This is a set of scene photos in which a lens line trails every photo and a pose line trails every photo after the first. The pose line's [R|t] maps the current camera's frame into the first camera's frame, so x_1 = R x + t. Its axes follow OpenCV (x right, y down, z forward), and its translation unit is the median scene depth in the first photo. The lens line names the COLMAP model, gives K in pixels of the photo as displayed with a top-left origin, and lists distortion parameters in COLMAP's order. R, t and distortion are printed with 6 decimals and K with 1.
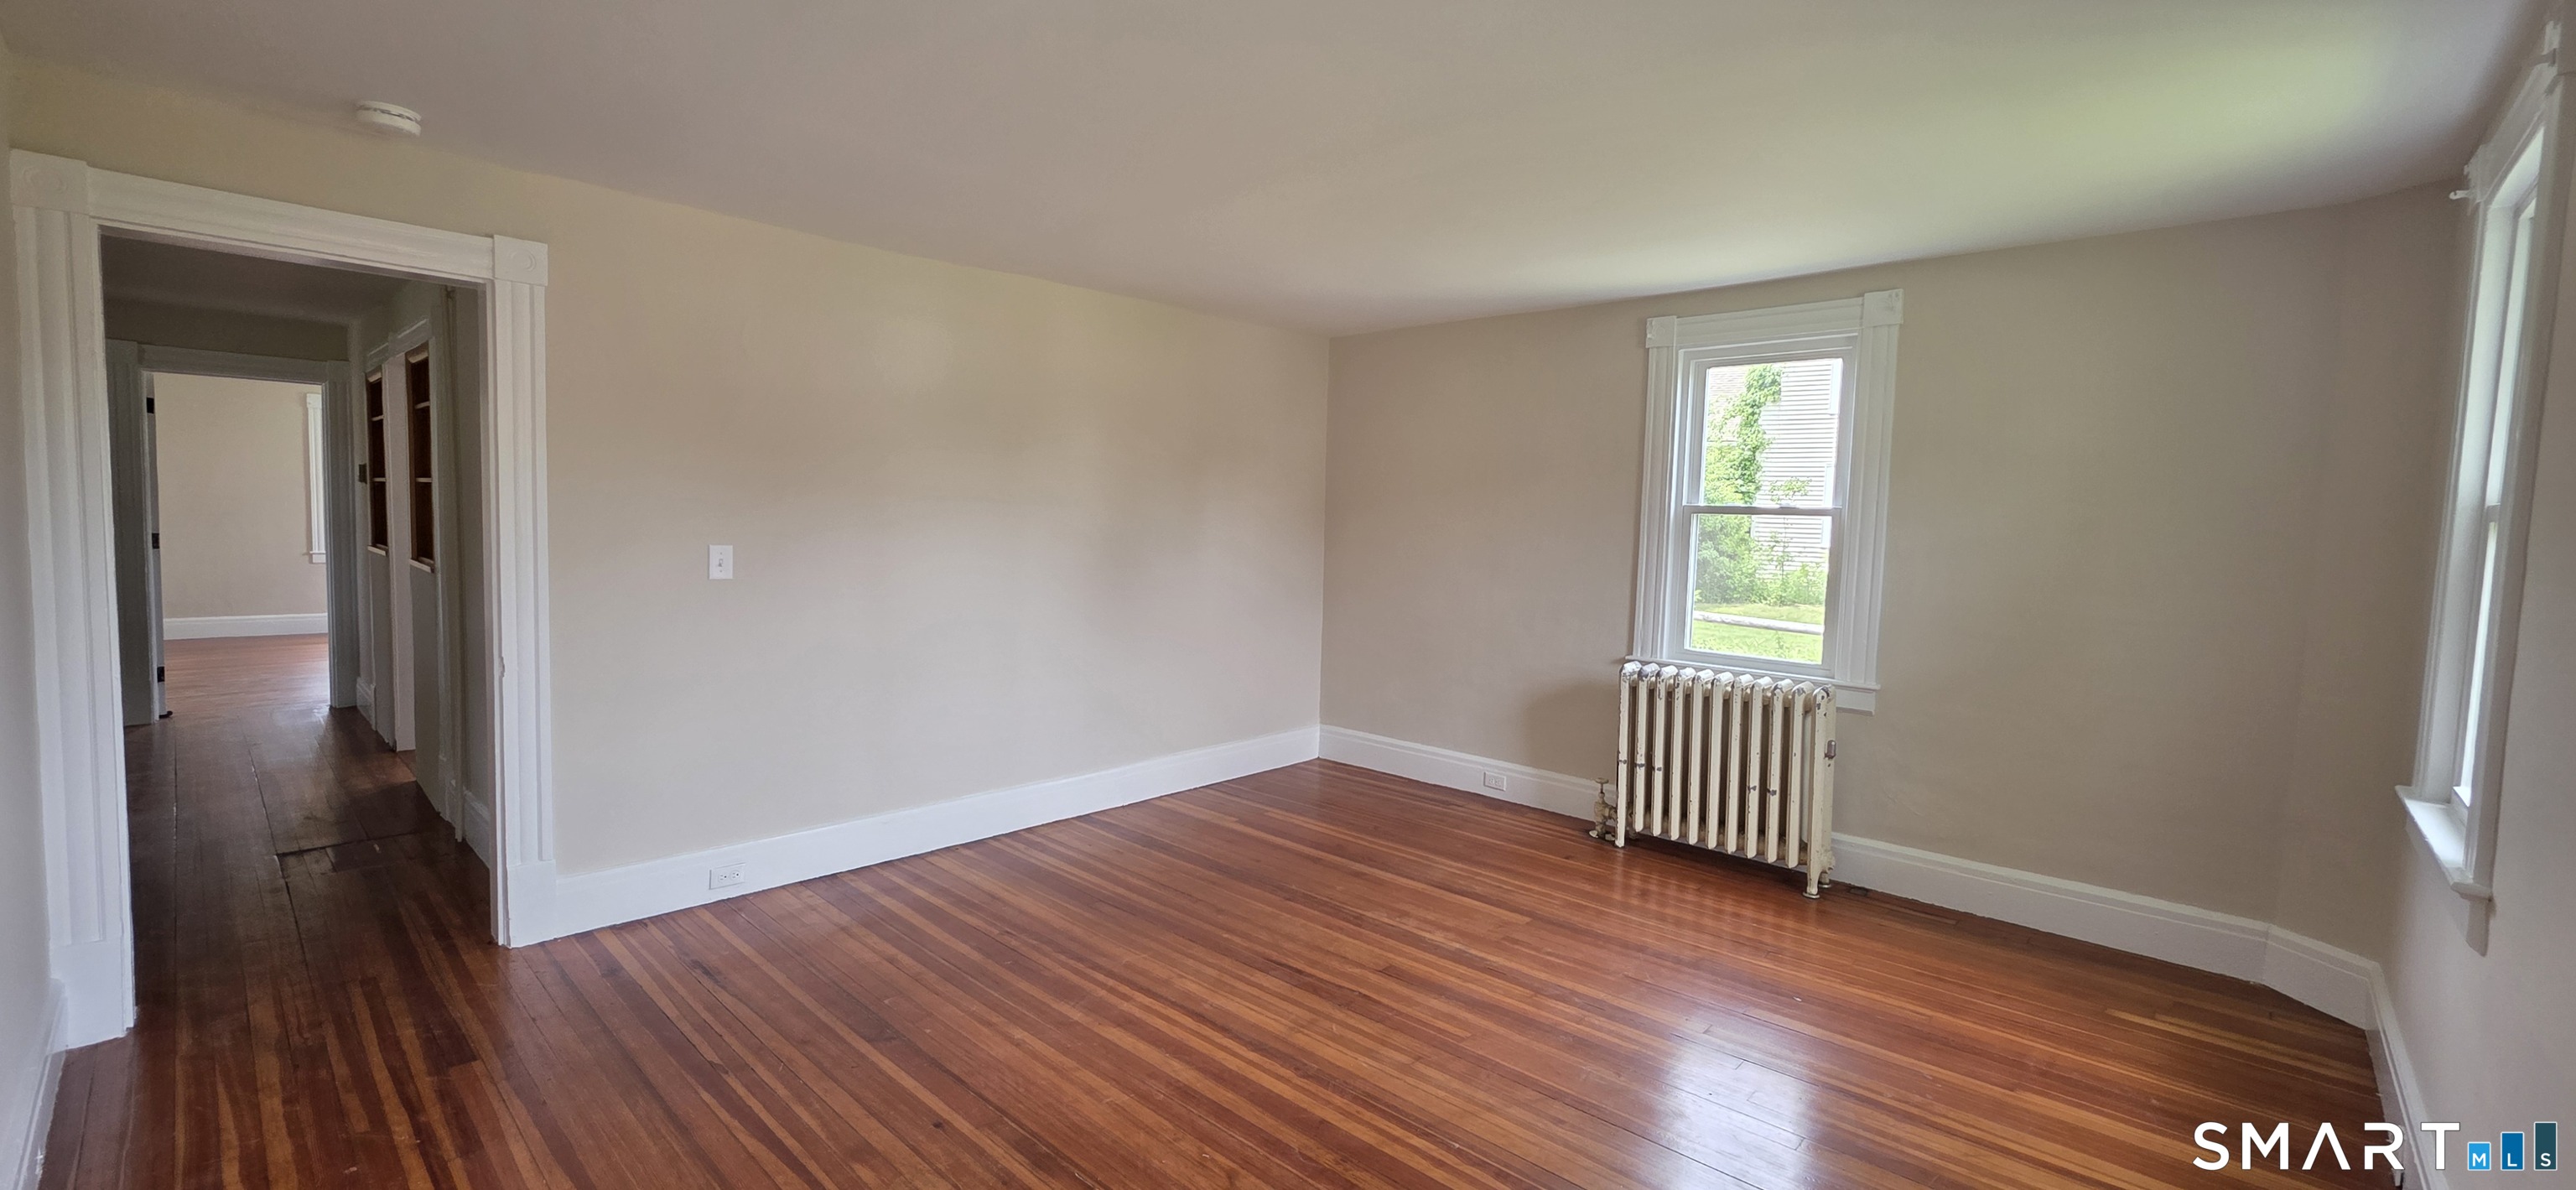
lens RADIAL K [[1032.0, 0, 1292.4], [0, 1032.0, 581.0], [0, 0, 1]] dist [0.000010, 0.000494]
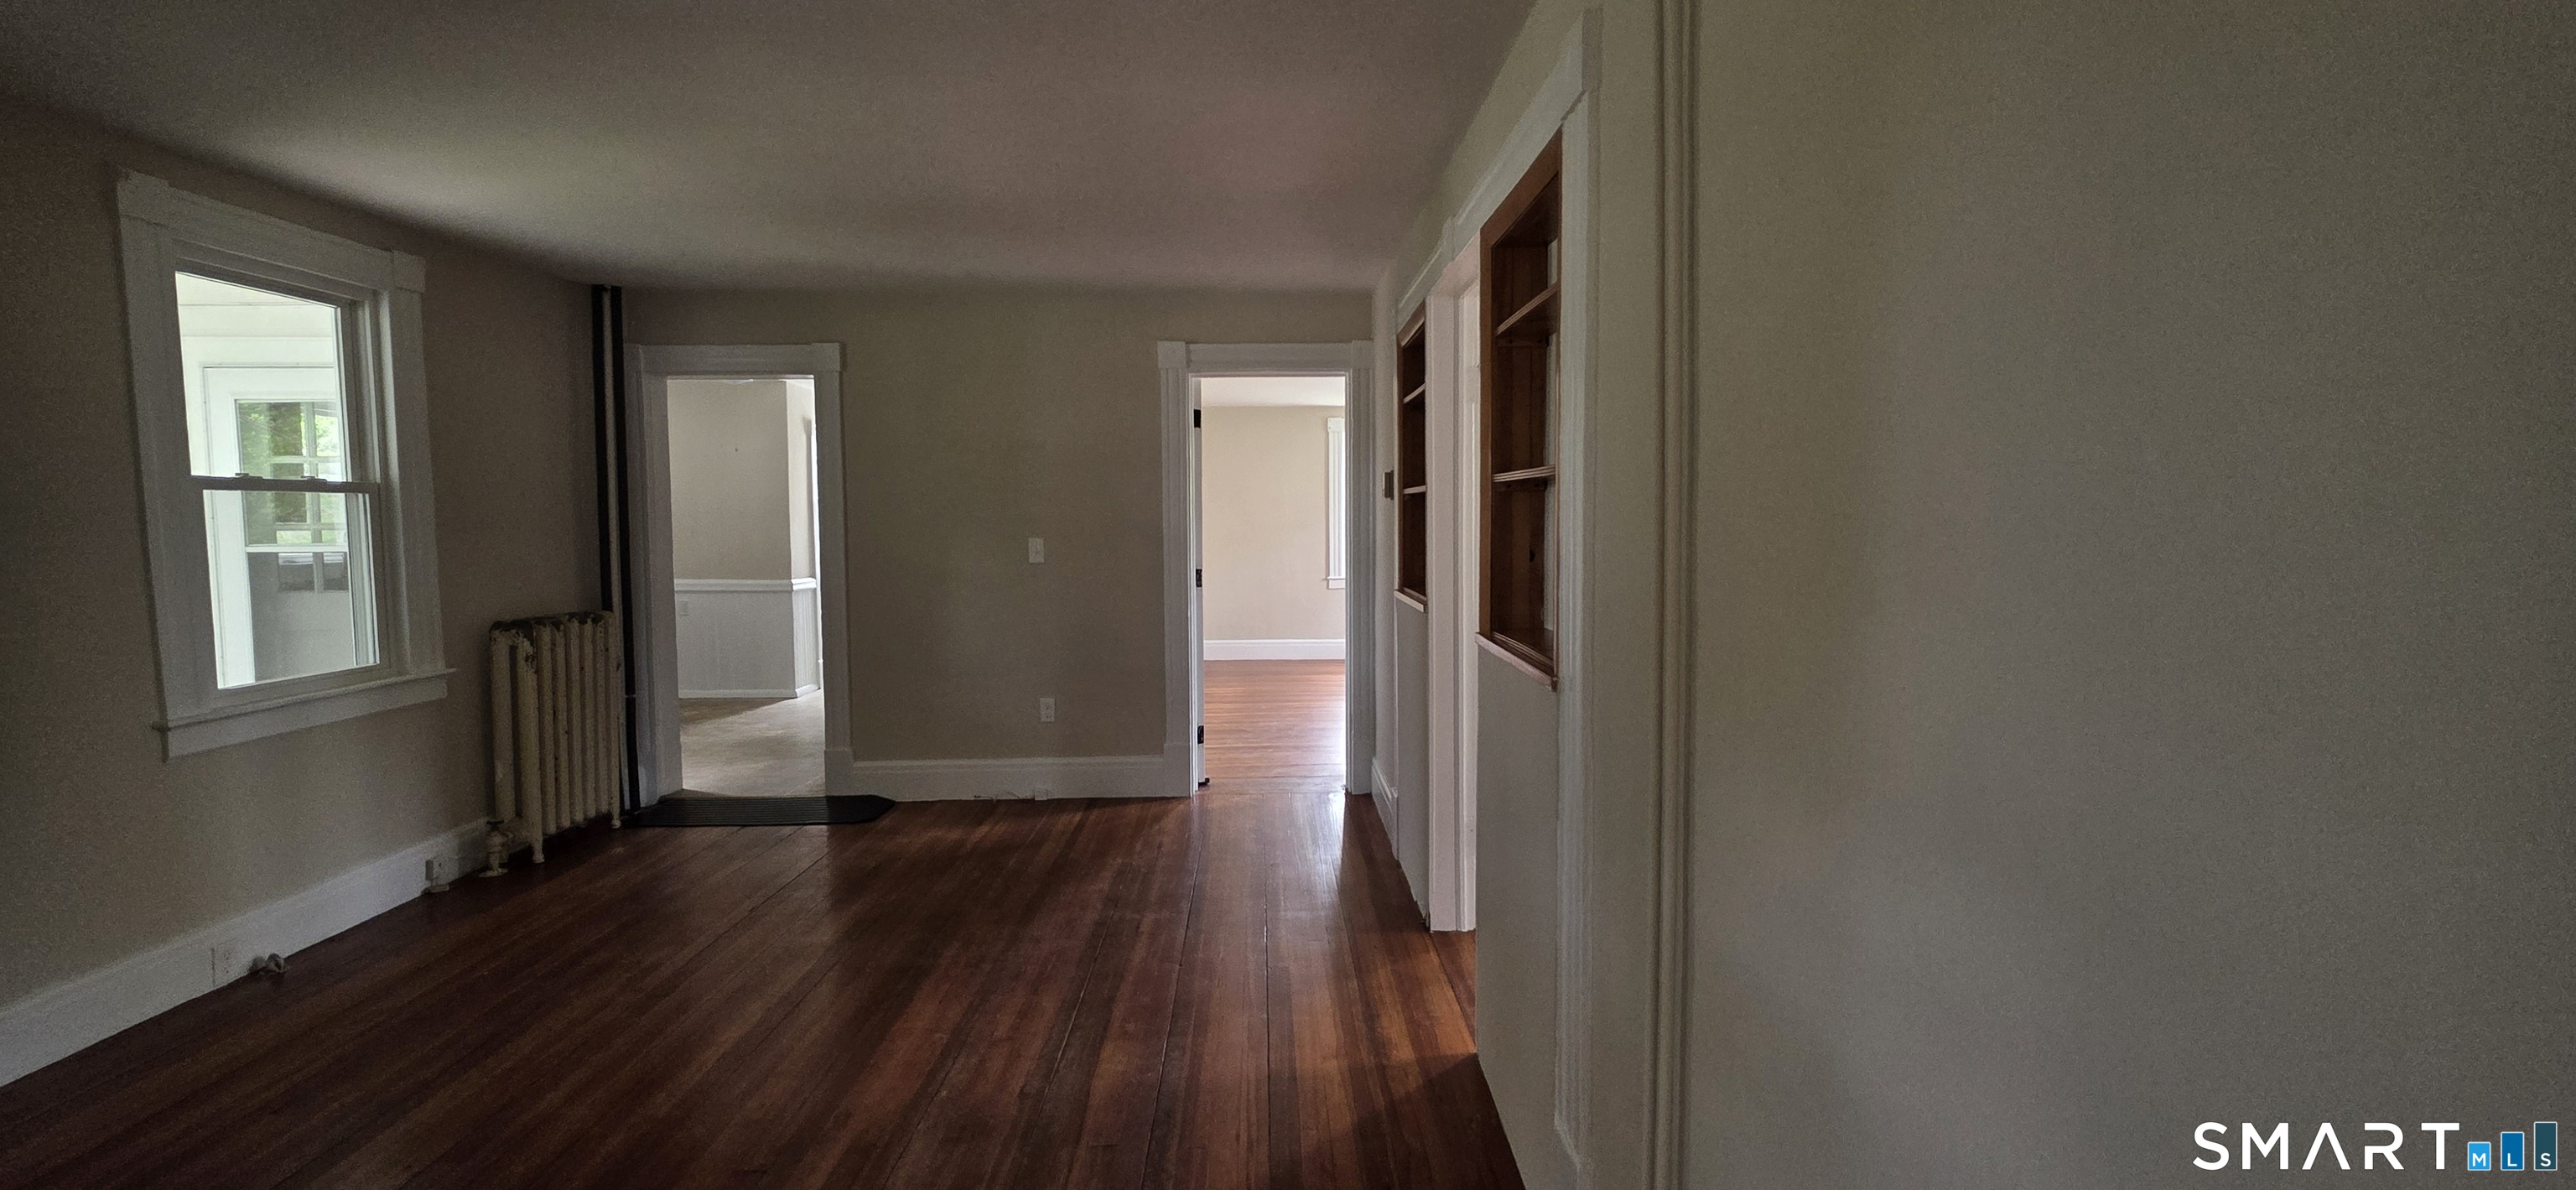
lens RADIAL K [[1032.0, 0, 1292.4], [0, 1032.0, 581.0], [0, 0, 1]] dist [0.000010, 0.000494]
pose [[0.701377, 0.012520, -0.712681, -0.444201], [-0.015559, 0.999876, 0.002252, -0.039308], [0.712621, 0.009509, 0.701485, 0.461340]]
